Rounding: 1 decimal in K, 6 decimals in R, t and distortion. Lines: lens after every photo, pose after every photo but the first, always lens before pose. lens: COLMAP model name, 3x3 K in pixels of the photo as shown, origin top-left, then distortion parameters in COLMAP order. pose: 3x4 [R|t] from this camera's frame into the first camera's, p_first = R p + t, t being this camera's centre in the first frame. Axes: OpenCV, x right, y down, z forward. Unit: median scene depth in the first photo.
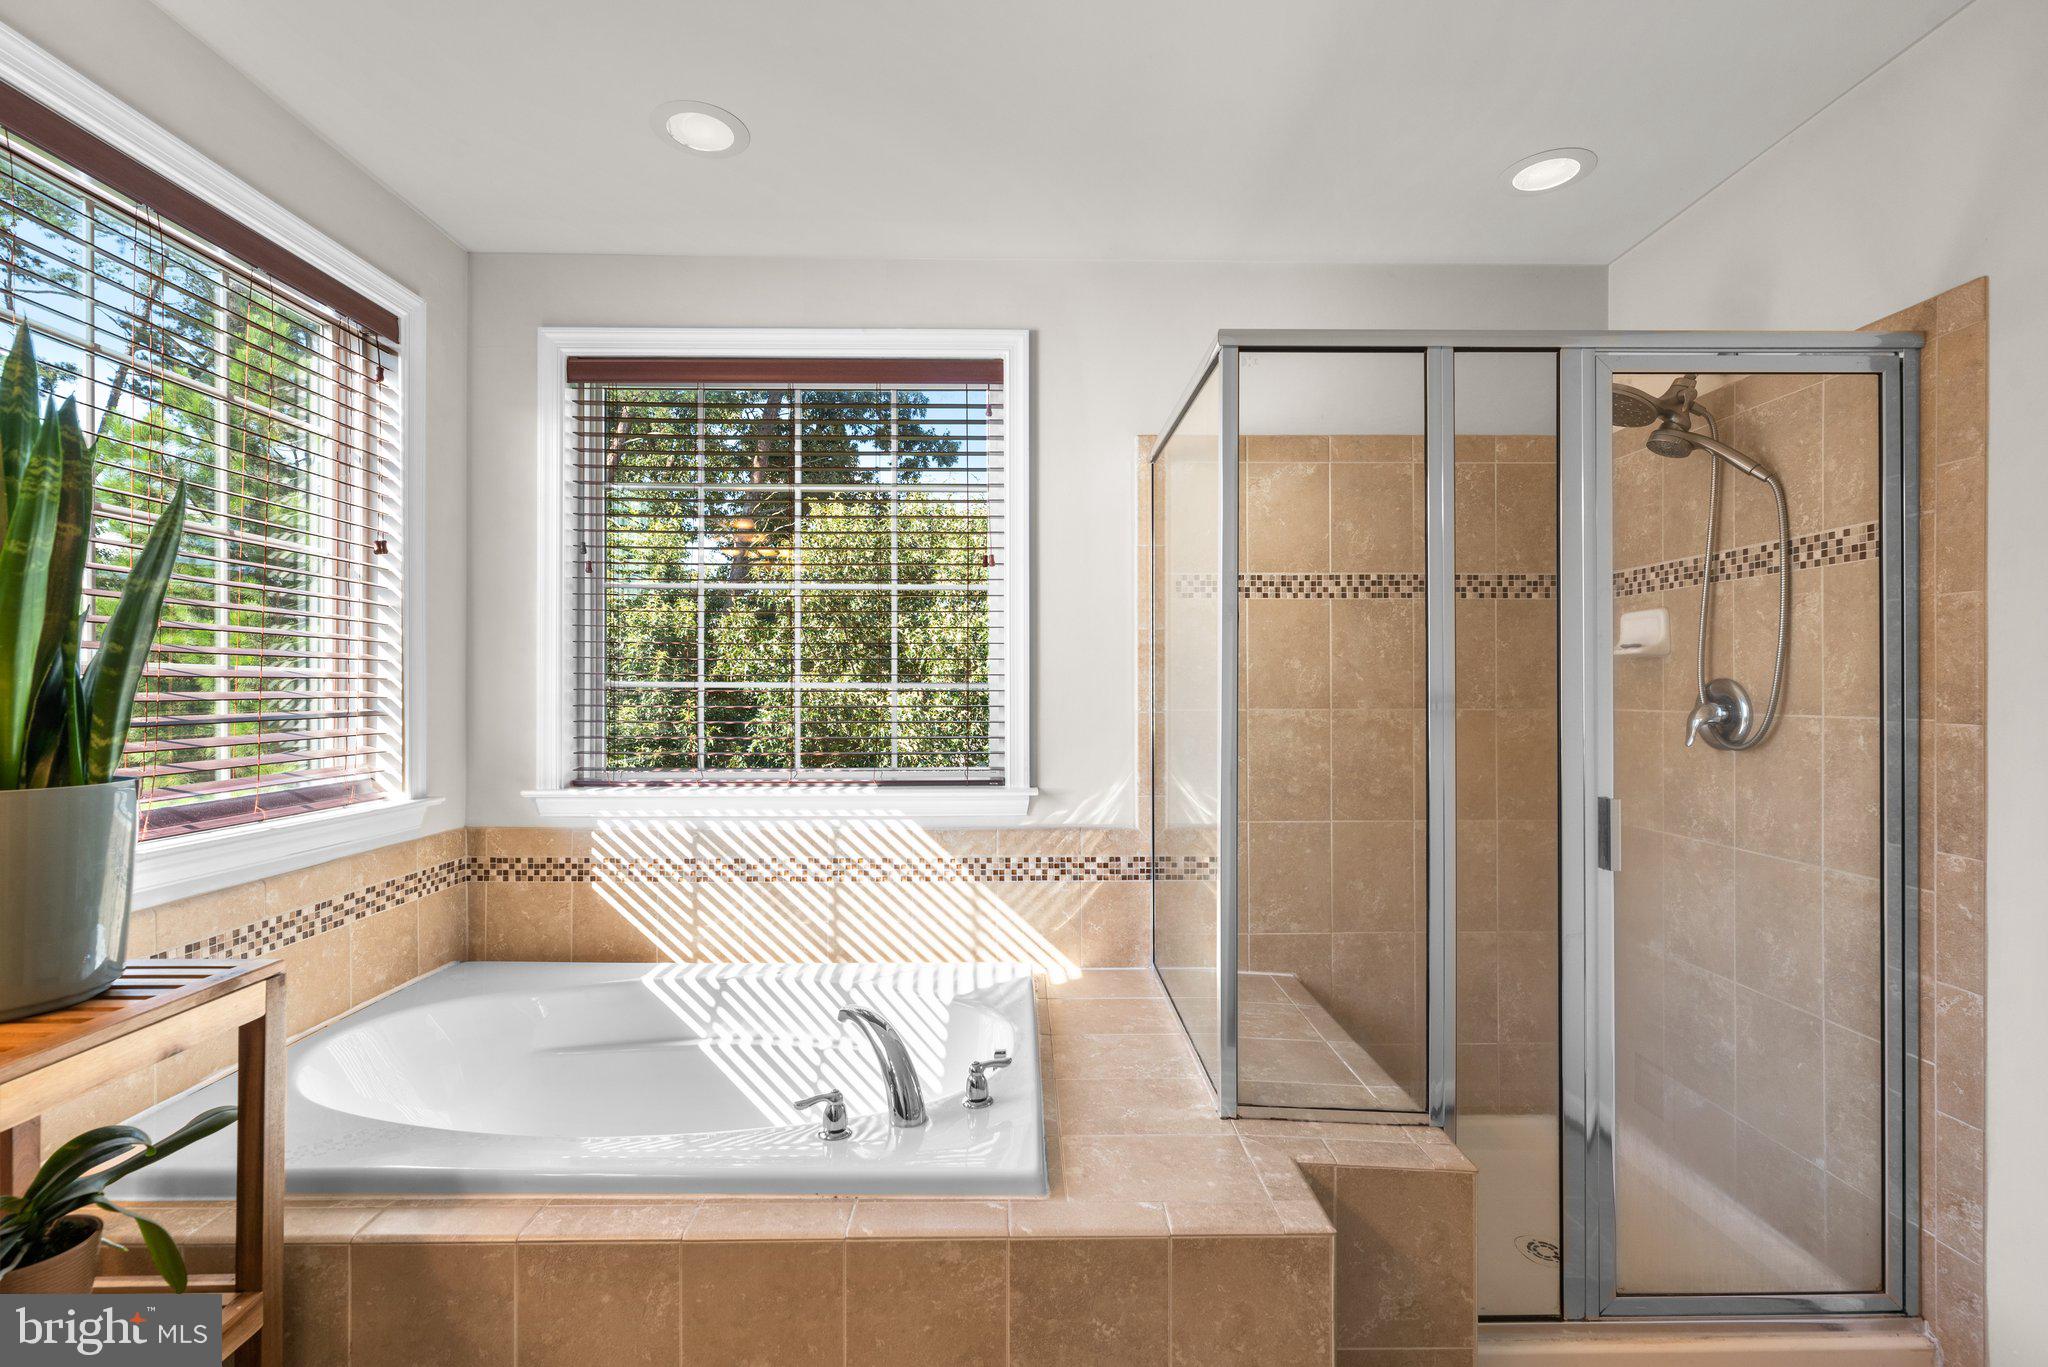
lens RADIAL K [[896.9, 0, 1037.1], [0, 896.9, 689.2], [0, 0, 1]] dist [0.000909, 0.000229]
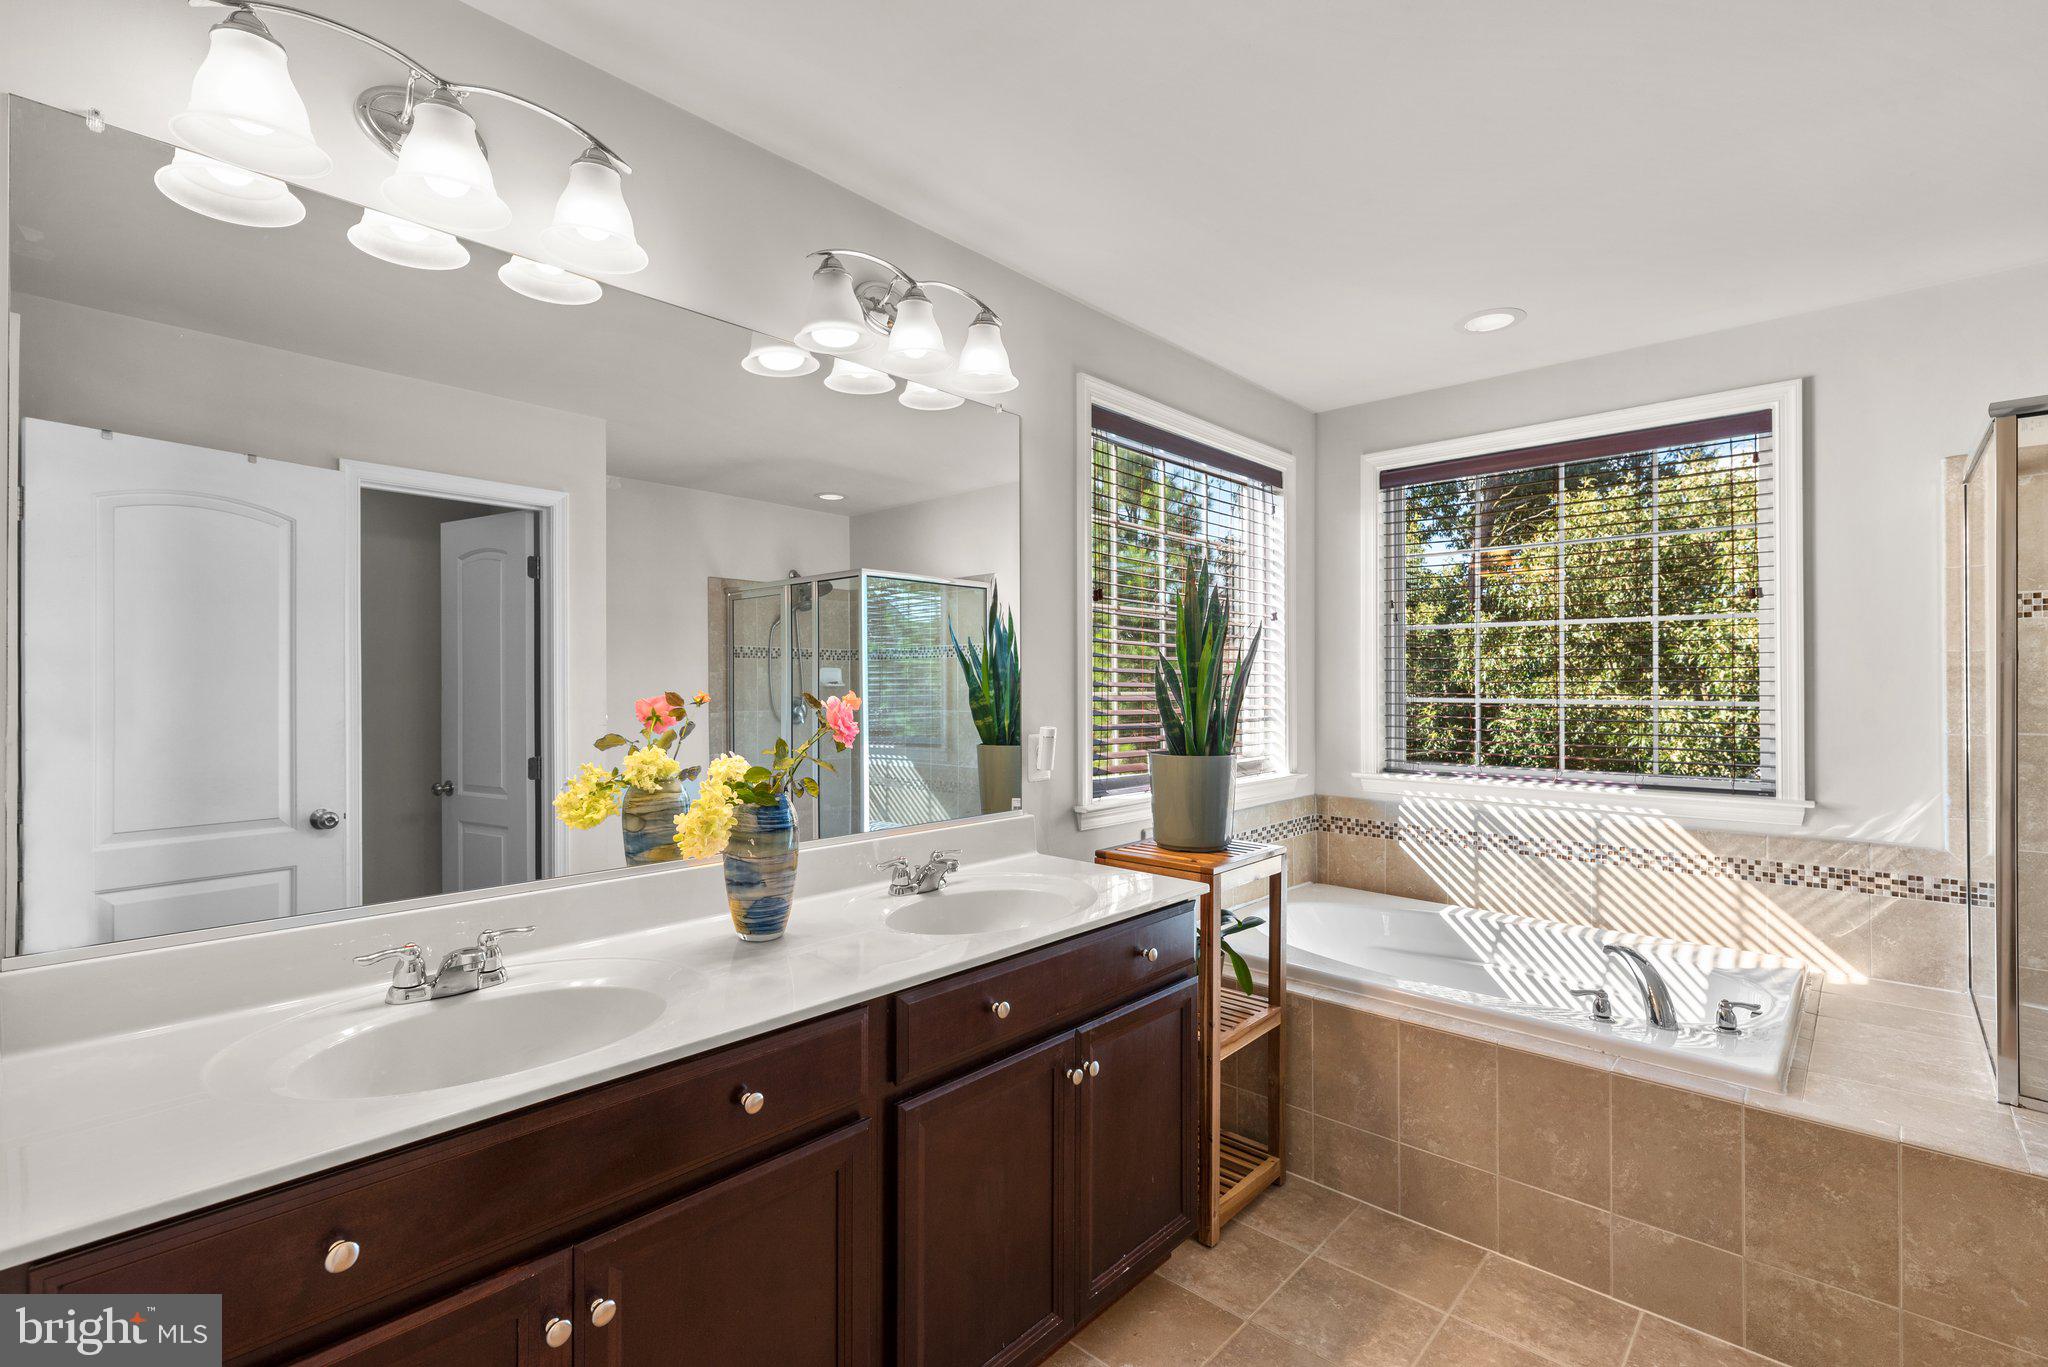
lens RADIAL K [[896.9, 0, 1037.1], [0, 896.9, 689.2], [0, 0, 1]] dist [0.000909, 0.000229]
pose [[0.717088, -0.000918, -0.696982, 0.081841], [0.004445, 0.999985, 0.003256, -0.031520], [0.696969, -0.005433, 0.717081, -0.417068]]
